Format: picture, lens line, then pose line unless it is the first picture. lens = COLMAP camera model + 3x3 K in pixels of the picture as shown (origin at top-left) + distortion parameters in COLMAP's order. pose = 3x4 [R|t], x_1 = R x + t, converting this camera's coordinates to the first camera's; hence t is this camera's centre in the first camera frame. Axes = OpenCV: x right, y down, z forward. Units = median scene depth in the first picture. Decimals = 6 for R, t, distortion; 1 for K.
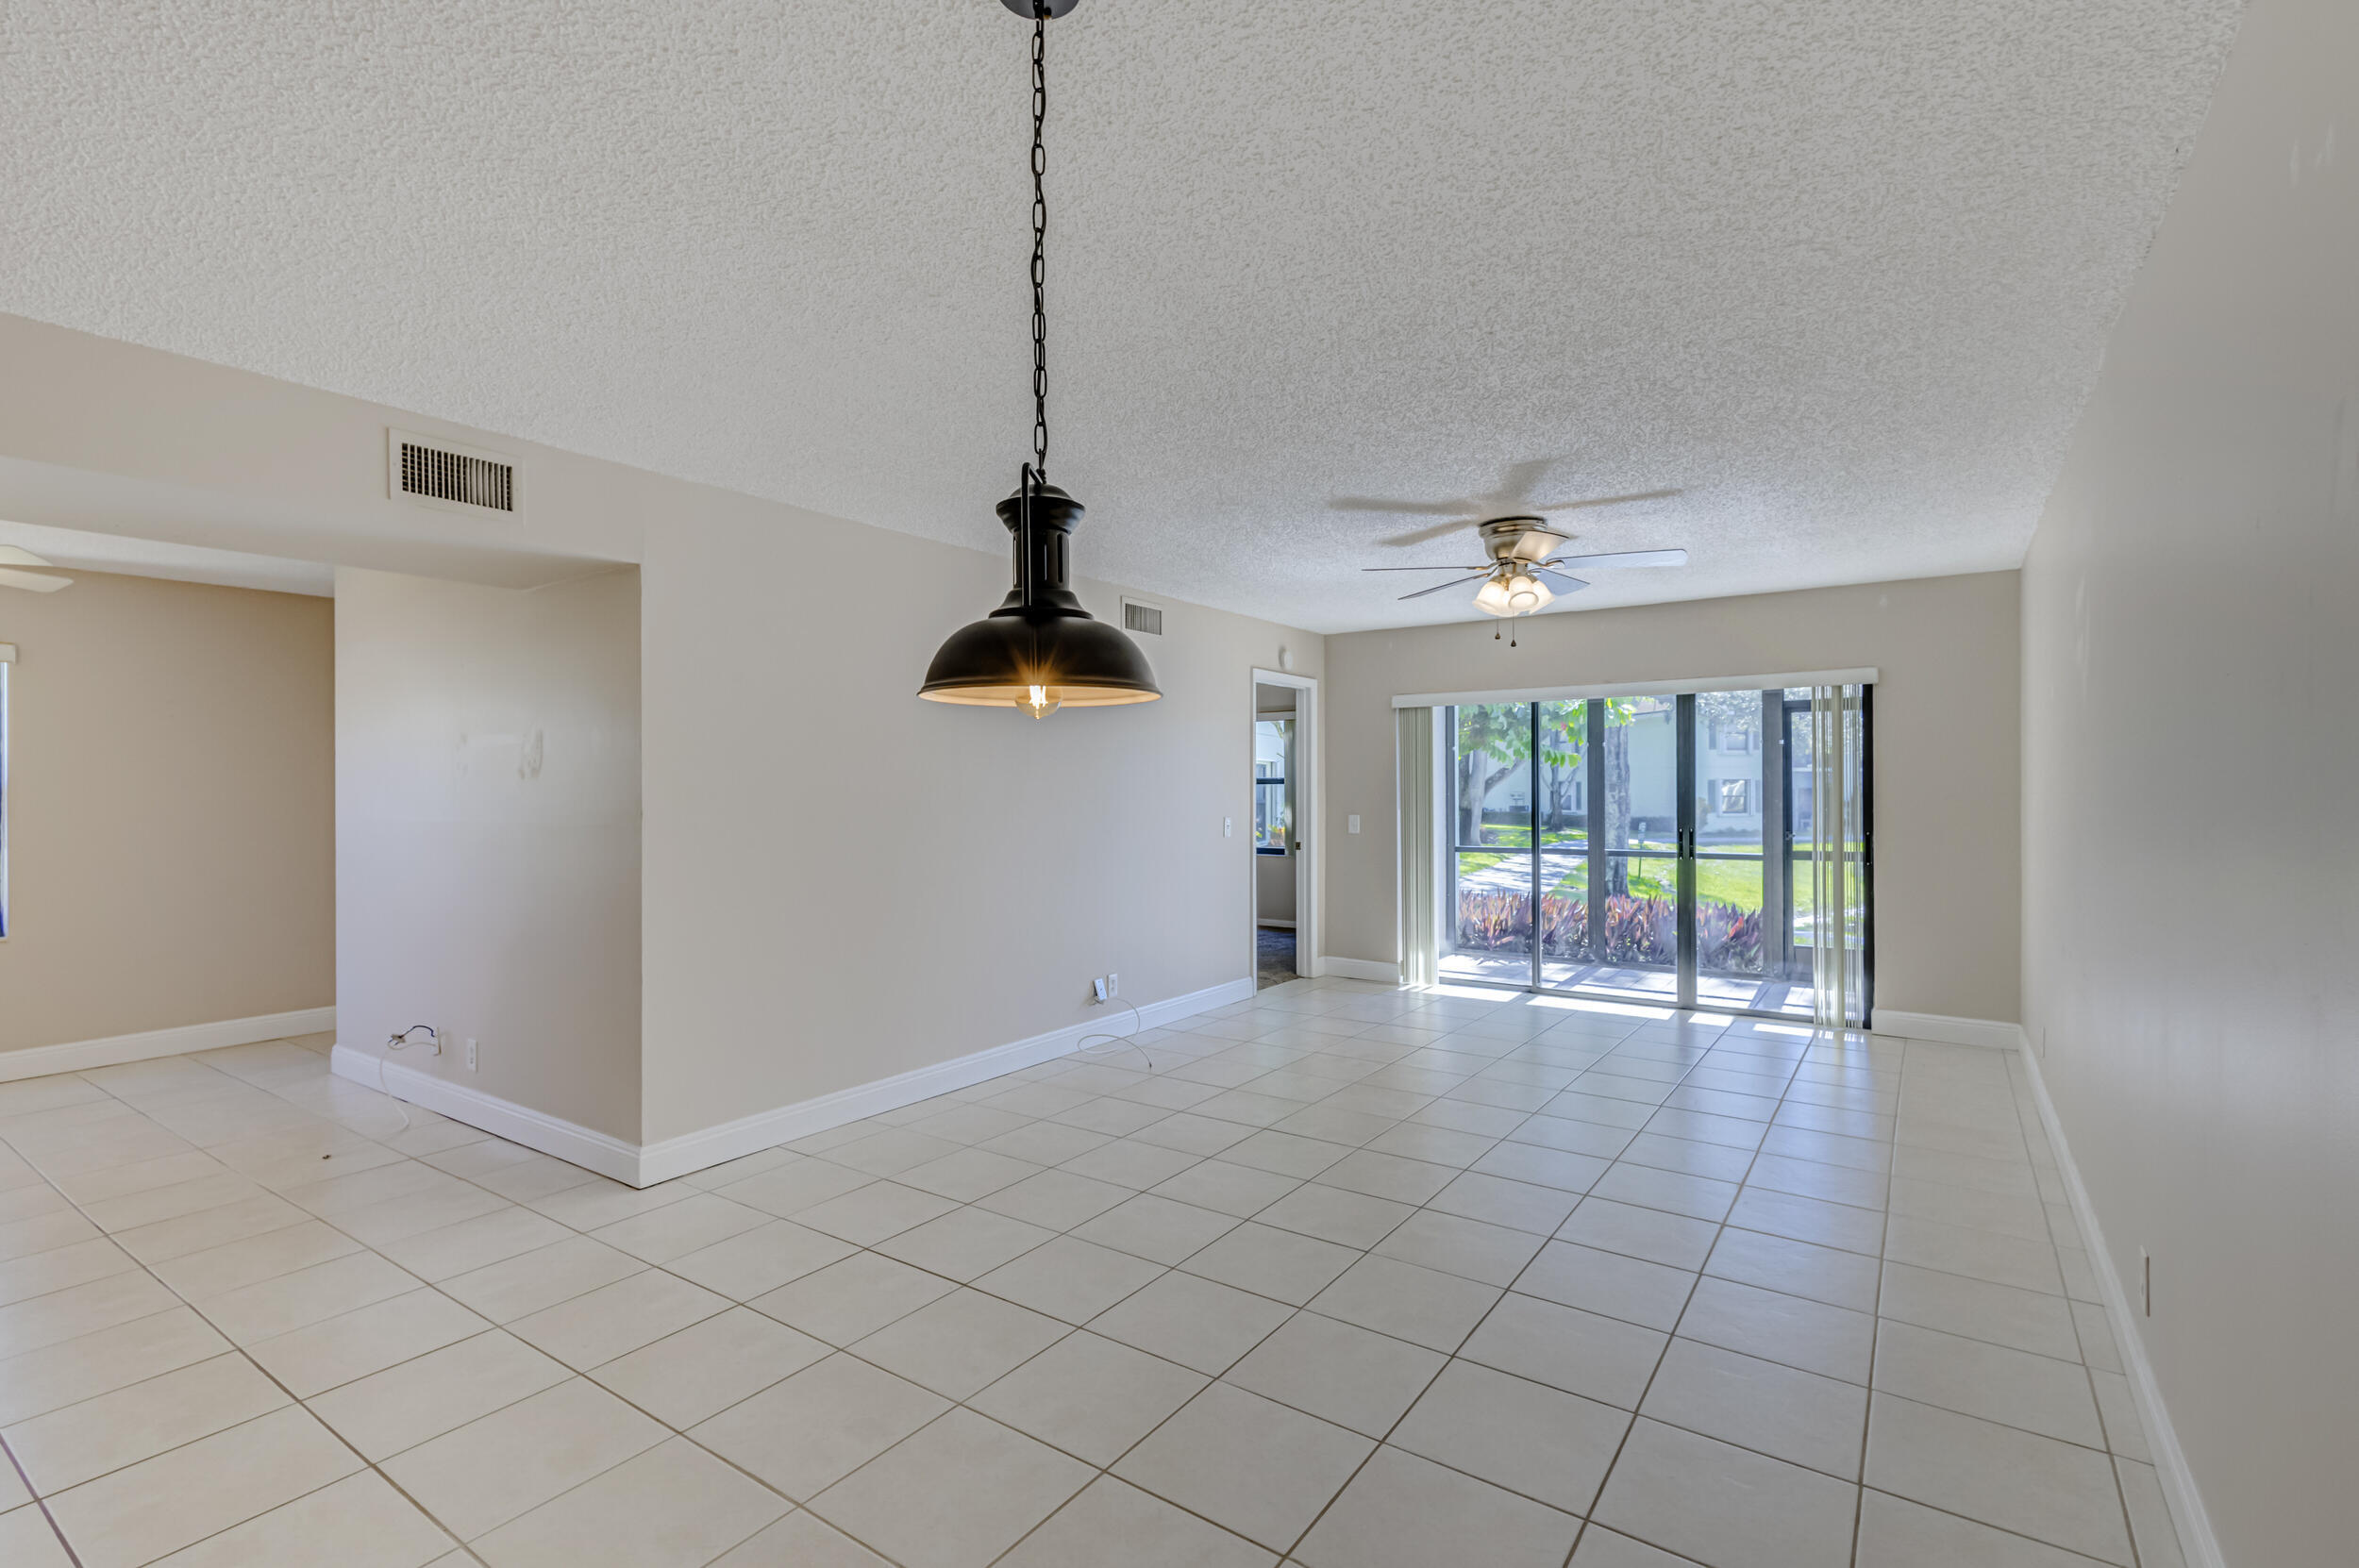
lens RADIAL K [[1091.8, 0, 1179.5], [0, 1091.8, 784.0], [0, 0, 1]] dist [0.011399, 0.000233]
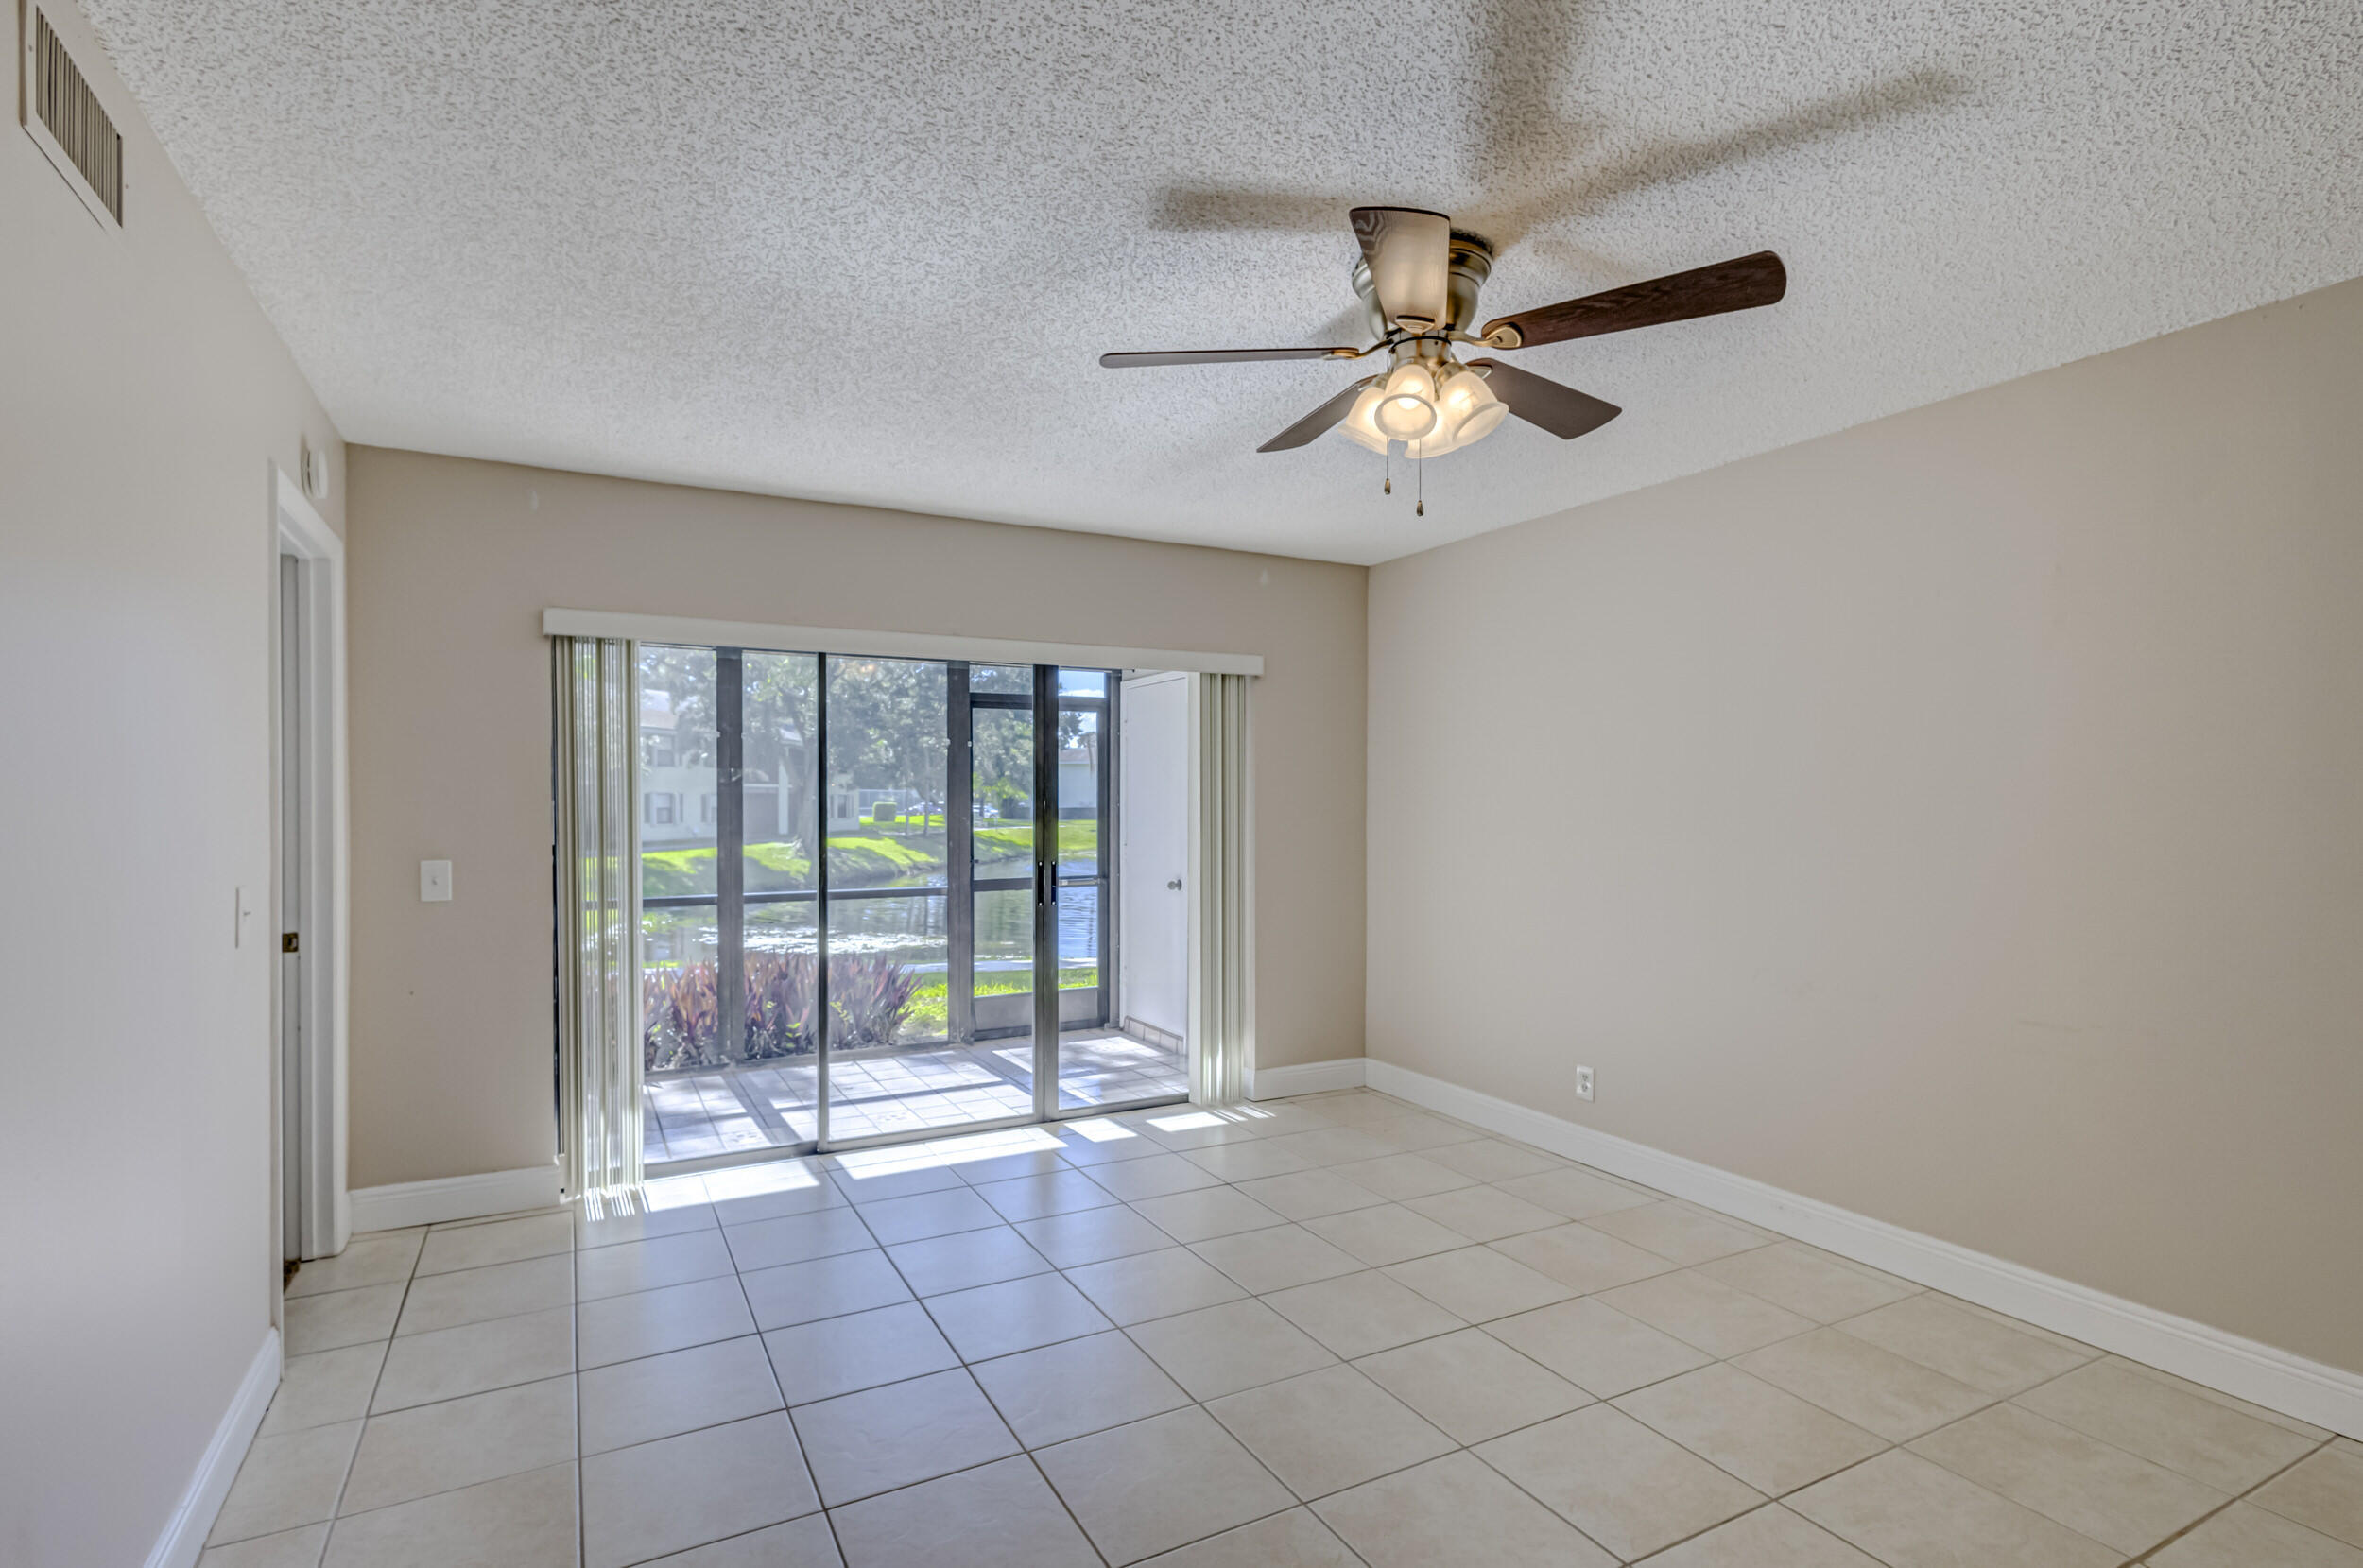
lens RADIAL K [[1141.3, 0, 1189.7], [0, 1141.3, 806.0], [0, 0, 1]] dist [0.001145, 0.000351]
pose [[0.448900, -0.001765, 0.893580, -0.043029], [-0.006020, 0.999969, 0.004999, 0.000639], [-0.893562, -0.007624, 0.448876, 0.184120]]
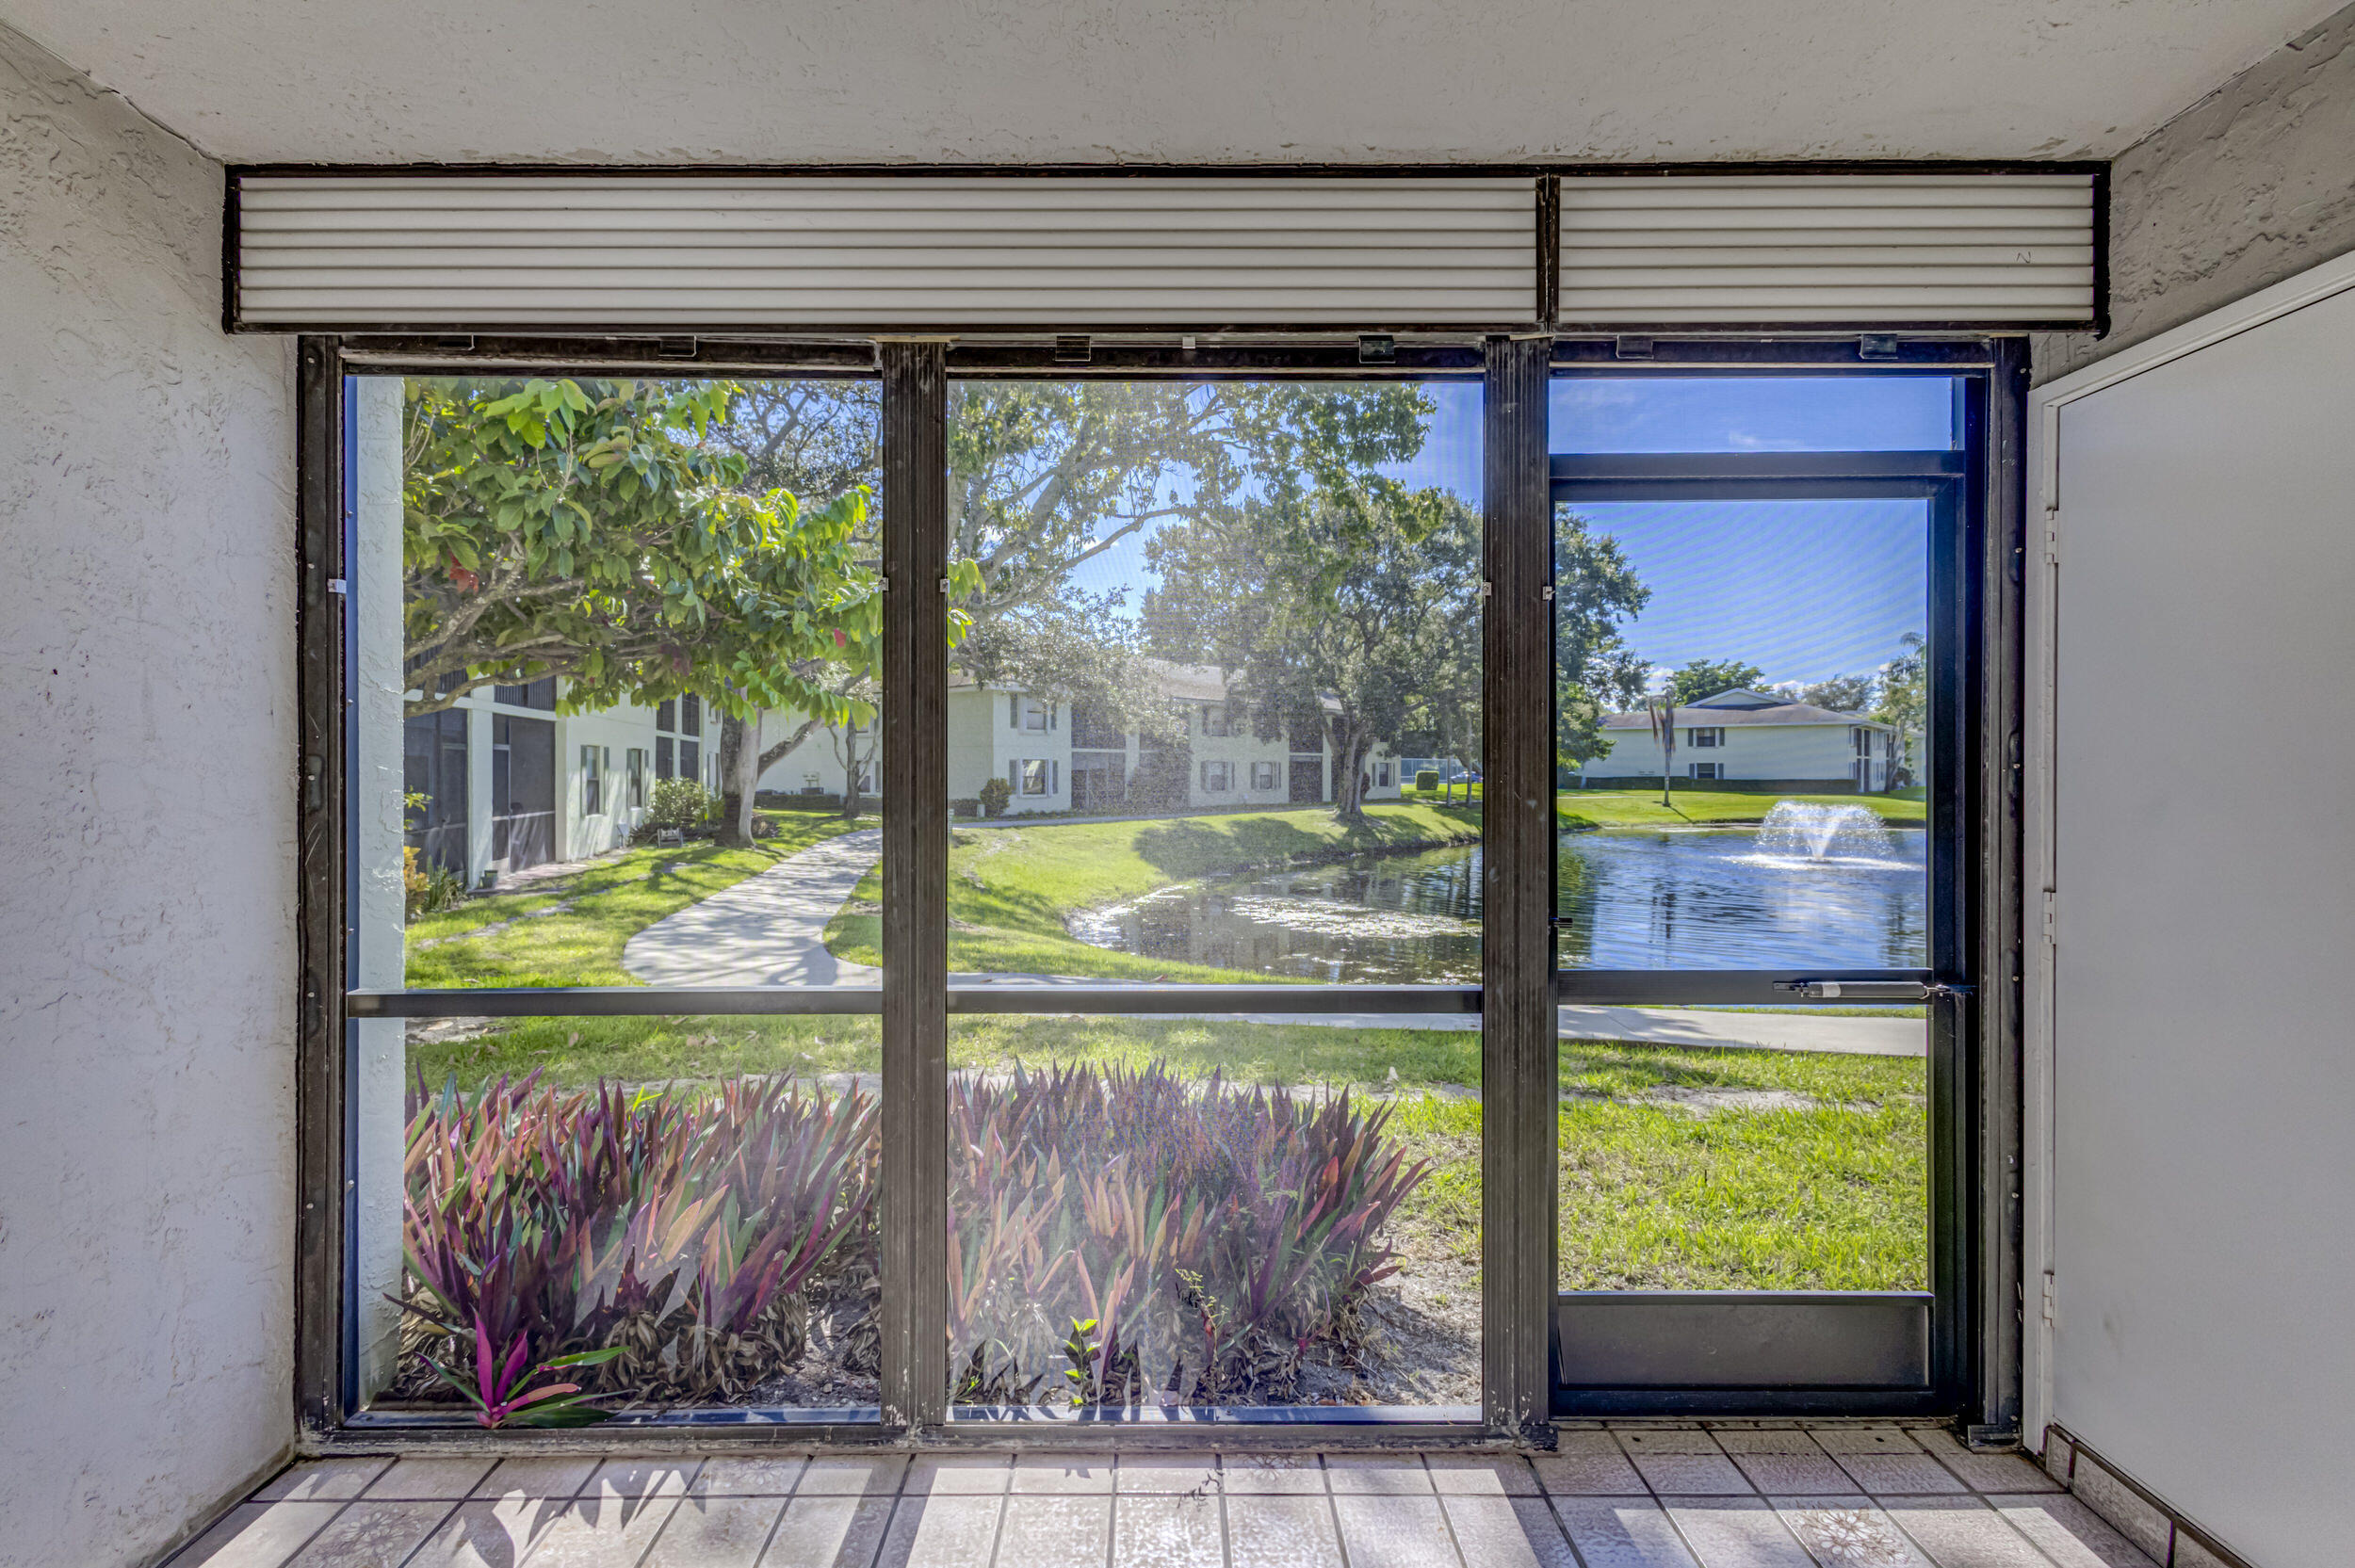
lens RADIAL K [[1094.2, 0, 1155.4], [0, 1094.2, 769.6], [0, 0, 1]] dist [0.001869, 0.000012]
pose [[0.826167, 0.002208, 0.563421, 0.114674], [-0.005068, 0.999981, 0.003512, 0.002275], [-0.563403, -0.005756, 0.826162, 0.309447]]
